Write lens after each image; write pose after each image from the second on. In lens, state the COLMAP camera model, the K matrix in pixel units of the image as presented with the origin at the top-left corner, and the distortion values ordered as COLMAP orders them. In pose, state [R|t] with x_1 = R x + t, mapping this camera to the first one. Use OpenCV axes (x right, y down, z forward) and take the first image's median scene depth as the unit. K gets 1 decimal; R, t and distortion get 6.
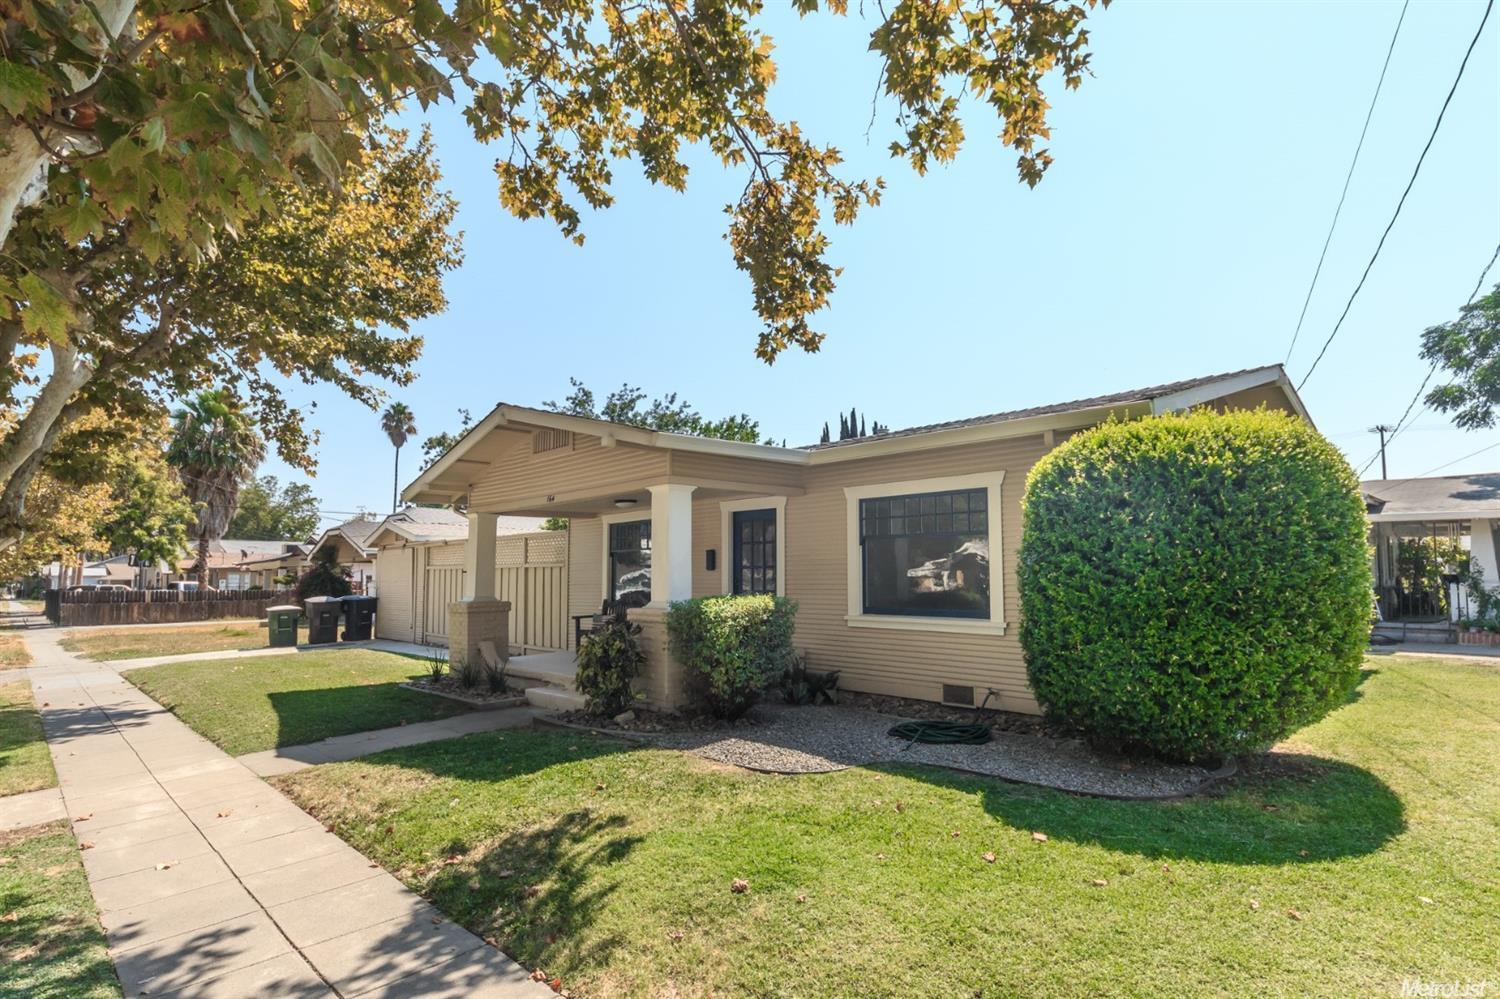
lens RADIAL K [[790.4, 0, 750.0], [0, 790.4, 499.5], [0, 0, 1]] dist [0.003475, 0.000567]
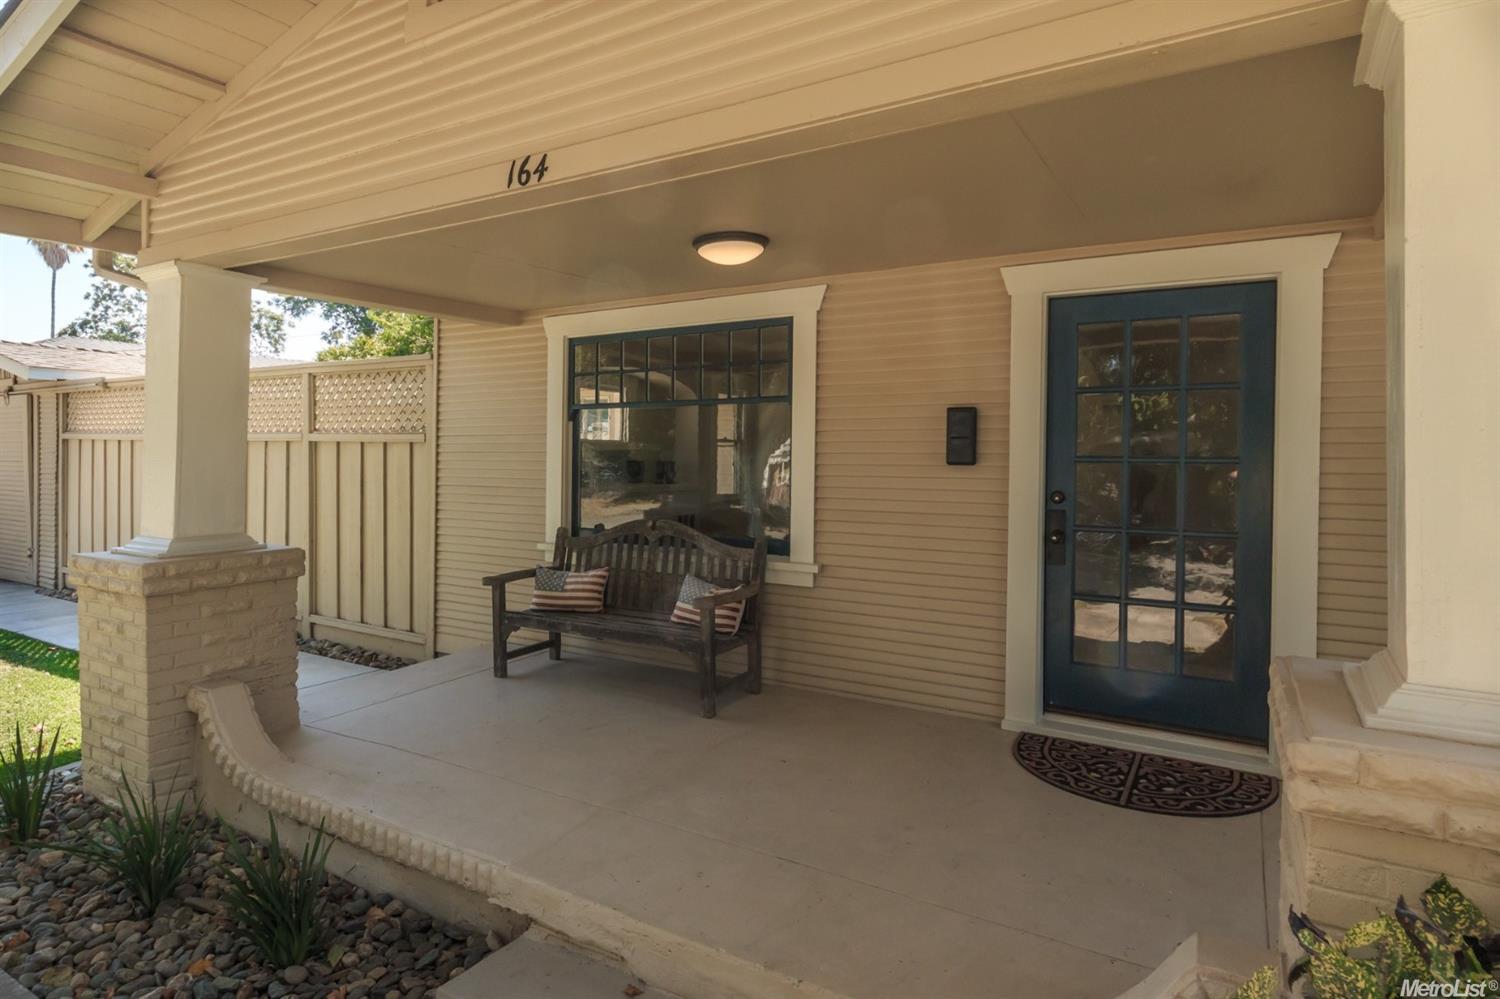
lens RADIAL K [[785.4, 0, 736.2], [0, 785.4, 461.7], [0, 0, 1]] dist [0.006016, 0.001059]
pose [[0.960428, 0.018695, 0.277899, -0.217529], [-0.047376, 0.994170, 0.096854, 0.053431], [-0.274468, -0.106187, 0.955715, 0.631678]]
